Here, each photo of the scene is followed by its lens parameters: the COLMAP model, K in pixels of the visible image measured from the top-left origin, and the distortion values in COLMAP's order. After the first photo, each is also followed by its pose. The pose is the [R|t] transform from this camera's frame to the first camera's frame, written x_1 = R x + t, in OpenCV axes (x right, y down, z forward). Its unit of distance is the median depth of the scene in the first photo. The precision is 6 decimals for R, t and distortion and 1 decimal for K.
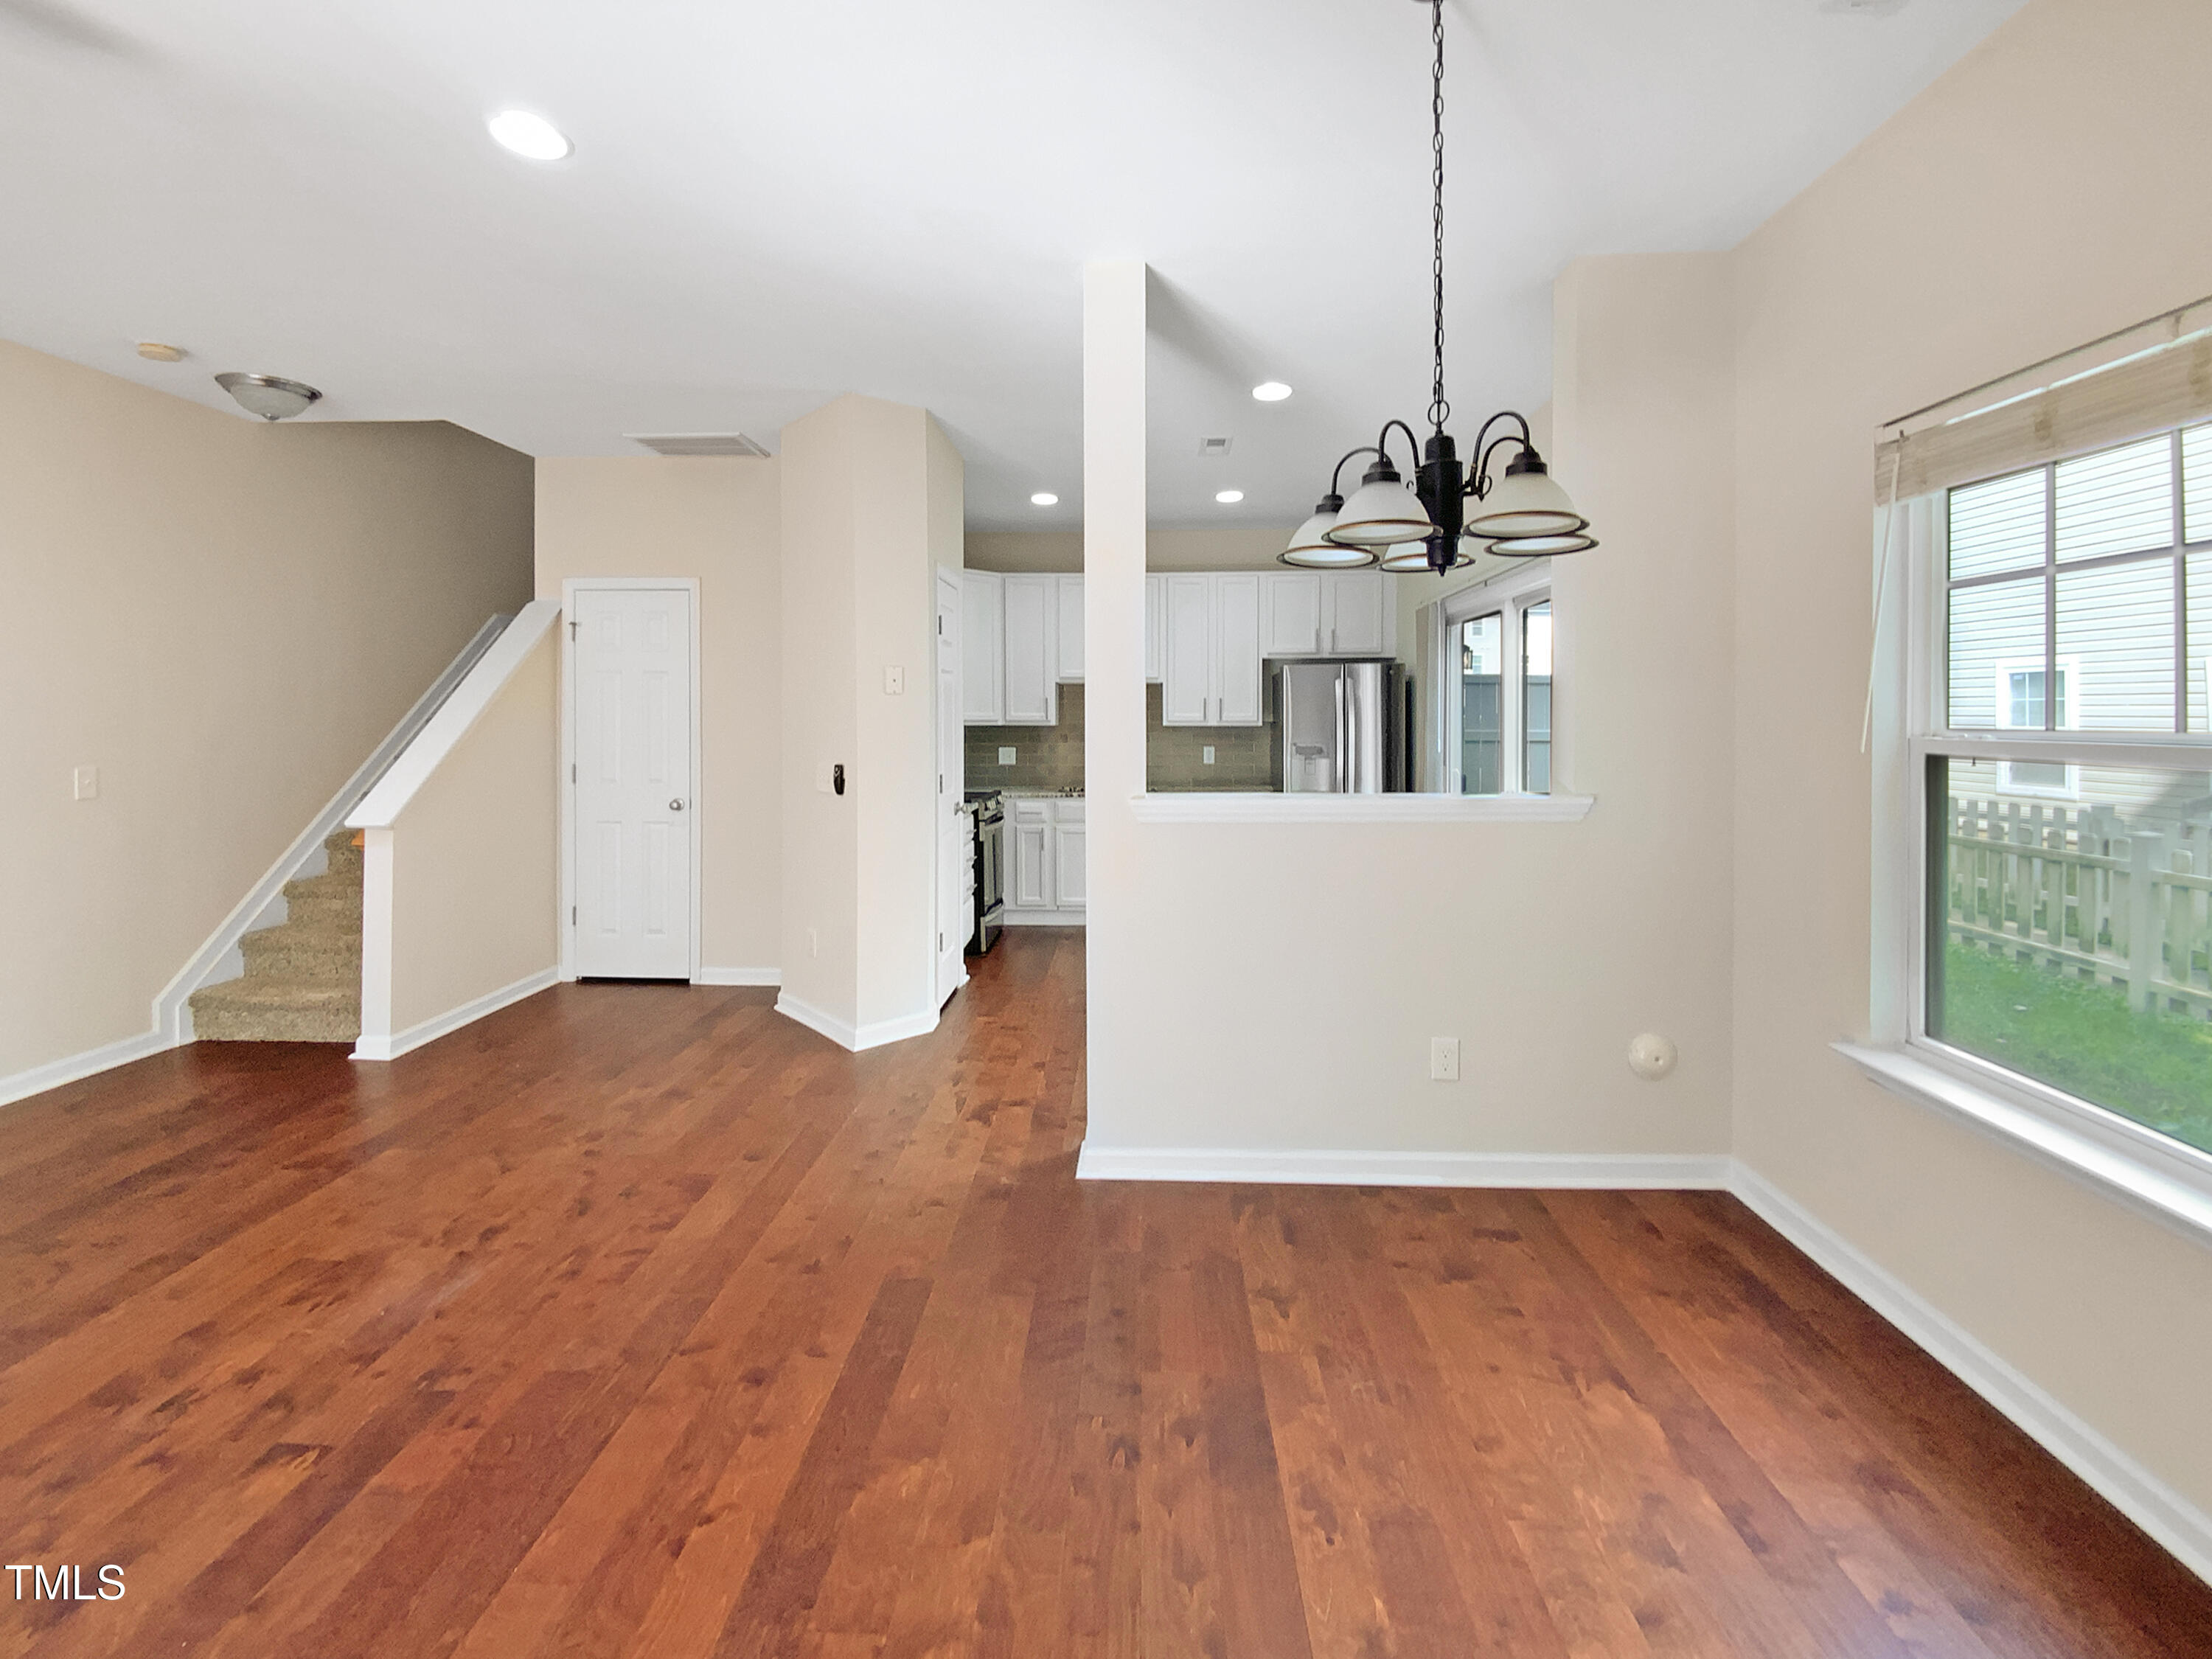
lens RADIAL K [[953.1, 0, 1085.1], [0, 953.1, 726.8], [0, 0, 1]] dist [0.013025, -0.009360]
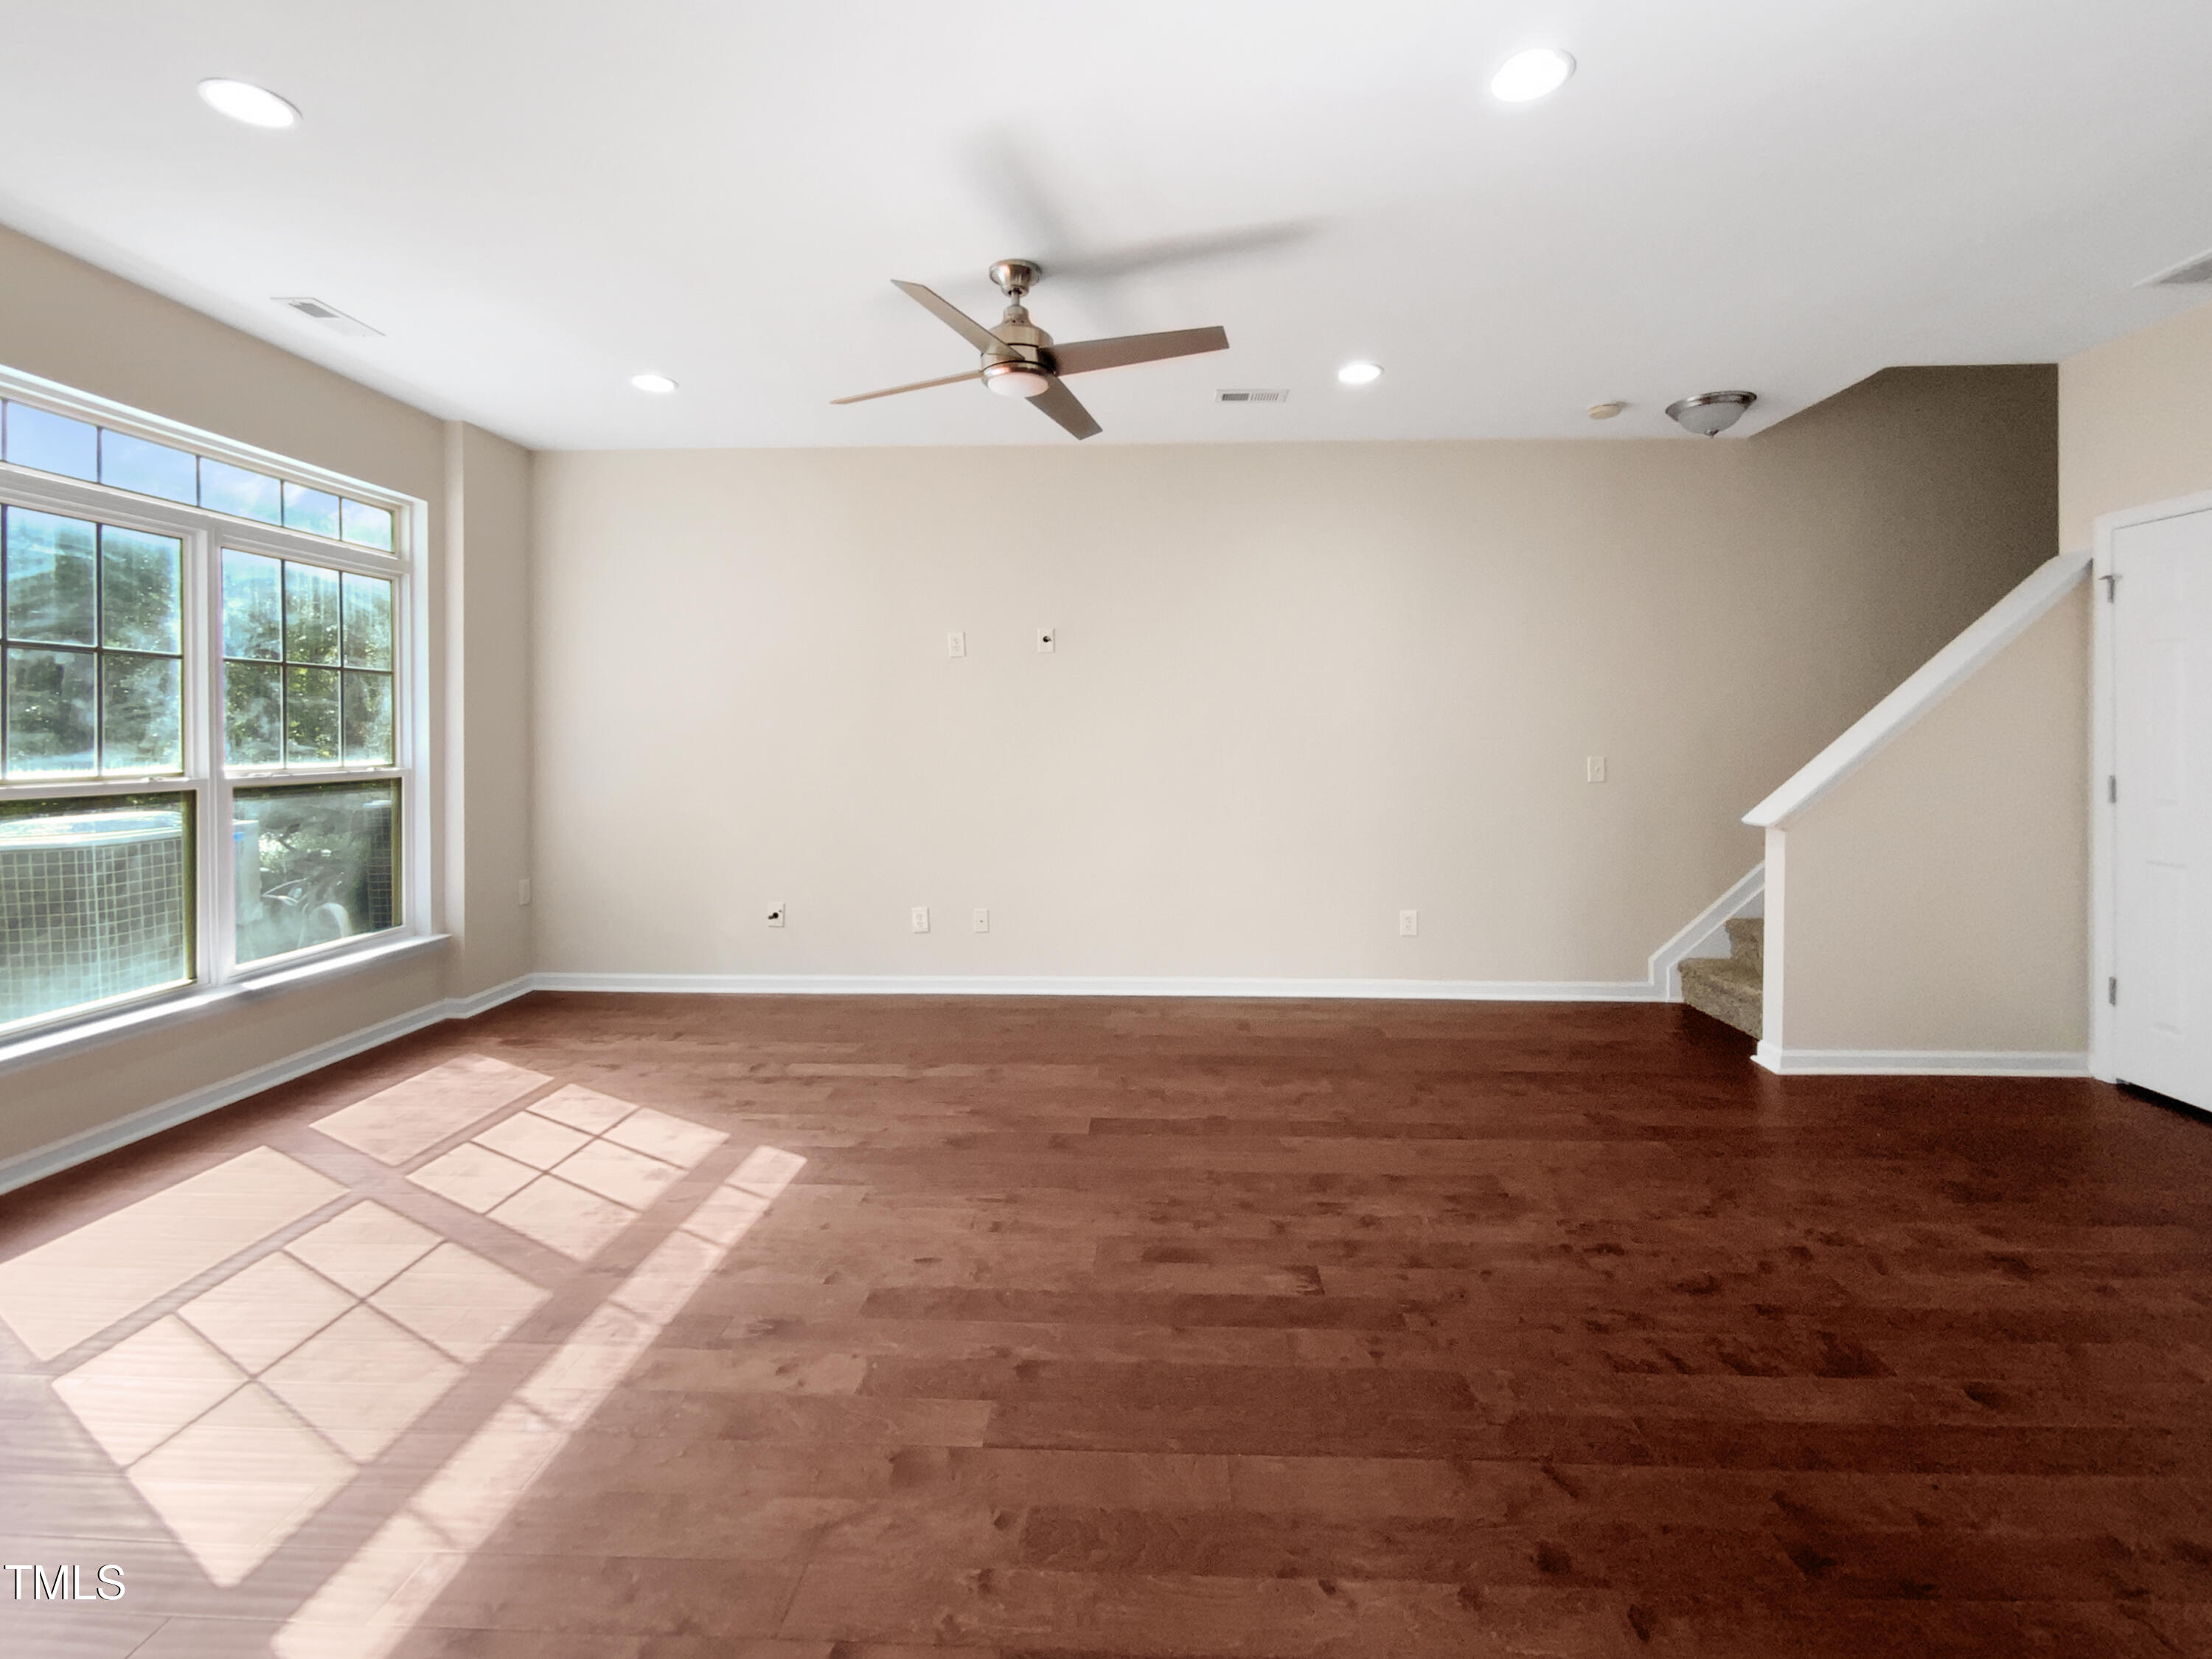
lens RADIAL K [[946.4, 0, 1093.5], [0, 946.4, 725.9], [0, 0, 1]] dist [0.000392, 0.000422]
pose [[0.030925, -0.010309, -0.999469, 0.182852], [-0.007639, 0.999915, -0.010550, 0.020306], [0.999493, 0.007961, 0.030843, 0.292322]]
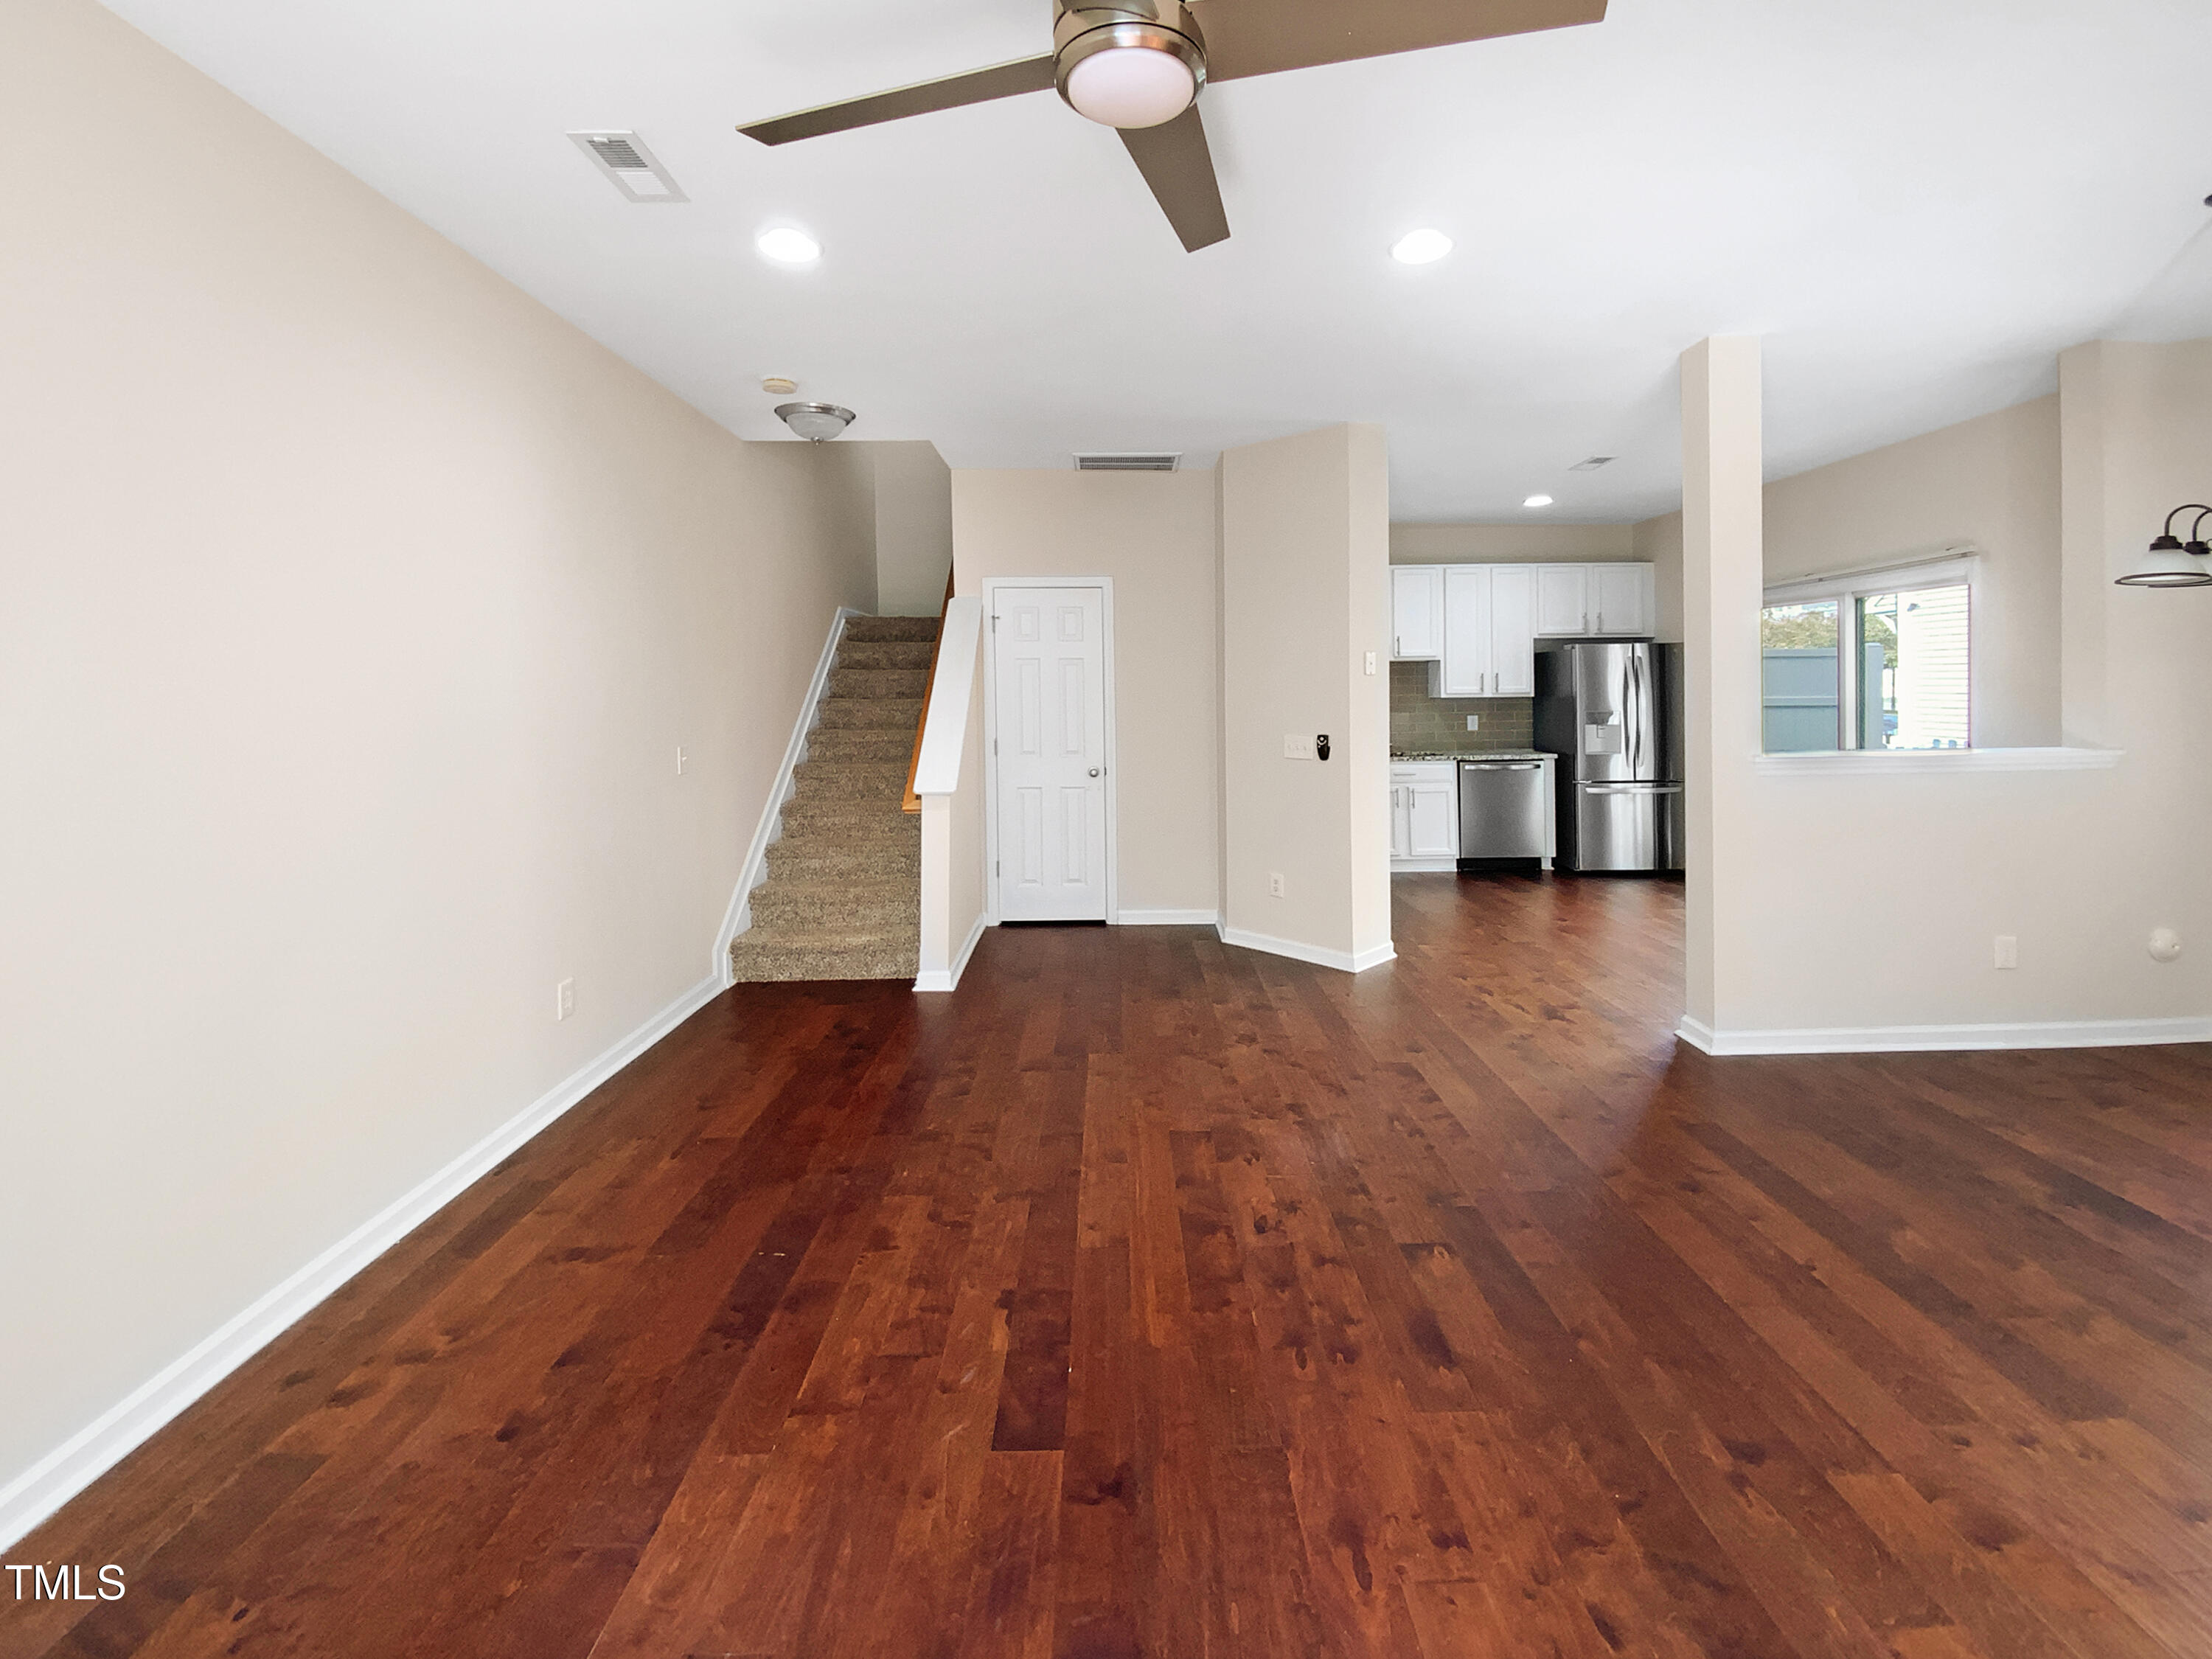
lens RADIAL K [[892.7, 0, 1099.0], [0, 892.7, 707.9], [0, 0, 1]] dist [0.010794, -0.006636]
pose [[0.998813, -0.015131, 0.046303, -0.583704], [0.014449, 0.999783, 0.015035, -0.015329], [-0.046520, -0.014348, 0.998814, -0.105220]]
